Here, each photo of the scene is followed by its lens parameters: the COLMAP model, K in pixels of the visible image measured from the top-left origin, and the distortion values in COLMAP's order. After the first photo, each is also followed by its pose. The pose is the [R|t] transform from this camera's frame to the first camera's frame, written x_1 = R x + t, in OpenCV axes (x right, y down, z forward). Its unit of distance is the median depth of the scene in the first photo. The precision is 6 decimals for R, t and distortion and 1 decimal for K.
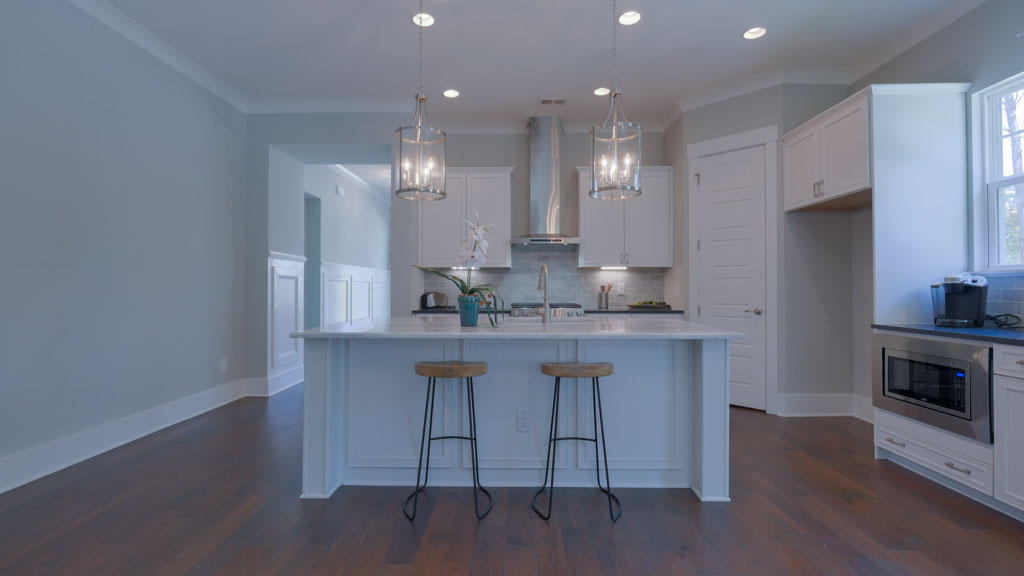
lens RADIAL K [[452.3, 0, 510.7], [0, 452.3, 283.6], [0, 0, 1]] dist [-0.003464, -0.003047]
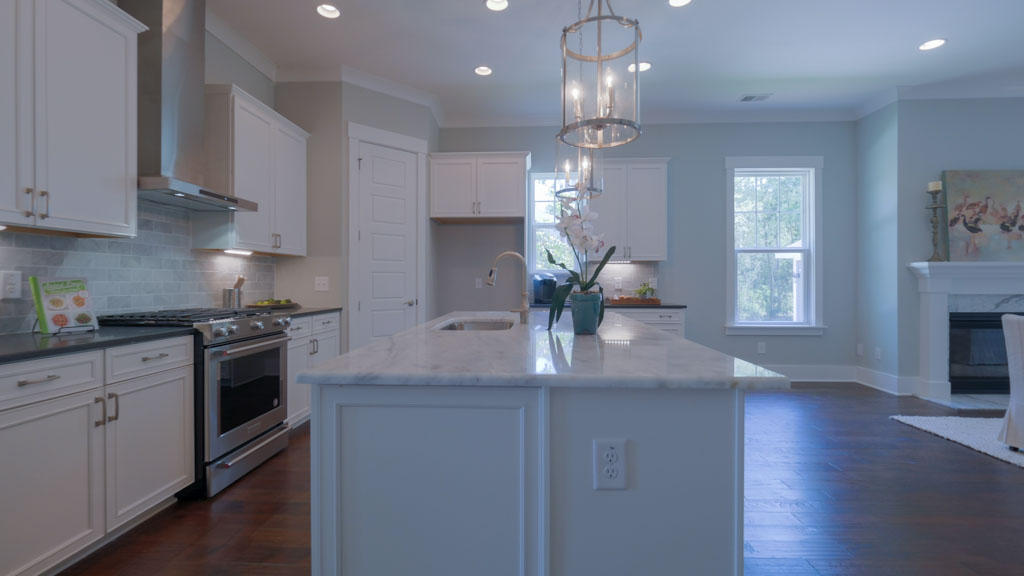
lens RADIAL K [[452.3, 0, 510.0], [0, 452.3, 284.6], [0, 0, 1]] dist [-0.003464, -0.003047]
pose [[0.023507, -0.006509, 0.999702, -0.441903], [-0.010609, 0.999921, 0.006760, 0.004817], [-0.999667, -0.010764, 0.023436, 0.589282]]
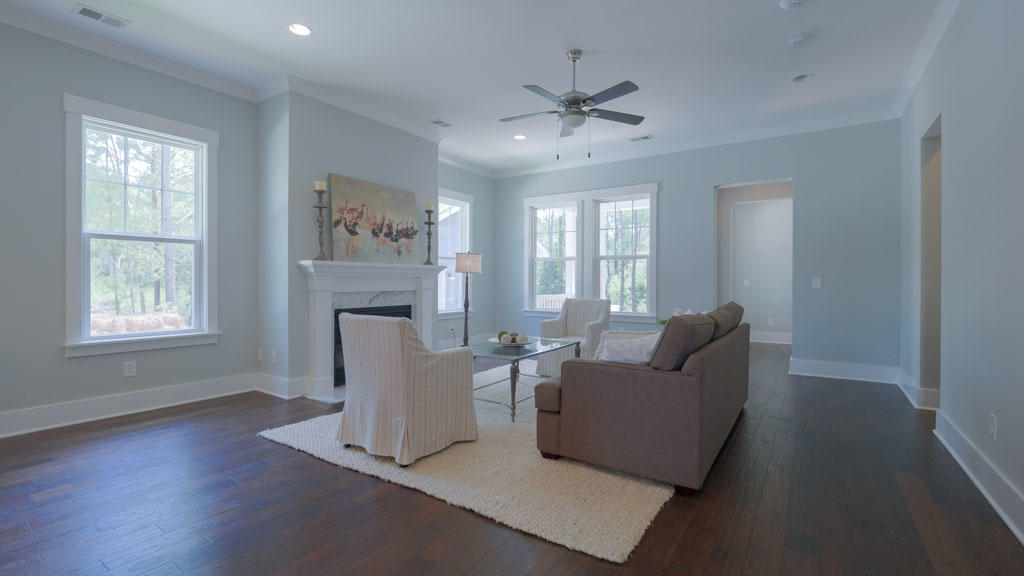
lens RADIAL K [[452.3, 0, 509.3], [0, 452.3, 279.4], [0, 0, 1]] dist [-0.003464, -0.003047]
pose [[-0.840865, -0.002557, 0.541238, -0.350451], [-0.010575, 0.999876, -0.011707, 0.001516], [-0.541141, -0.015568, -0.840788, 0.346384]]
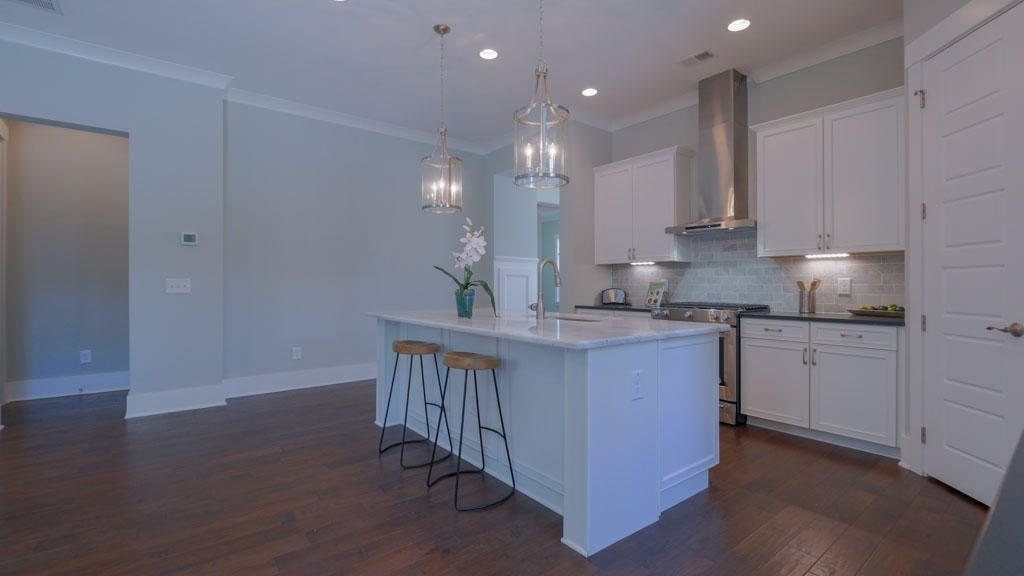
lens RADIAL K [[452.3, 0, 509.0], [0, 452.3, 283.8], [0, 0, 1]] dist [-0.003464, -0.003047]
pose [[0.629257, -0.000323, -0.777198, 0.467223], [0.005137, 0.999980, 0.003744, 0.003517], [0.777181, -0.006349, 0.629246, 0.189849]]
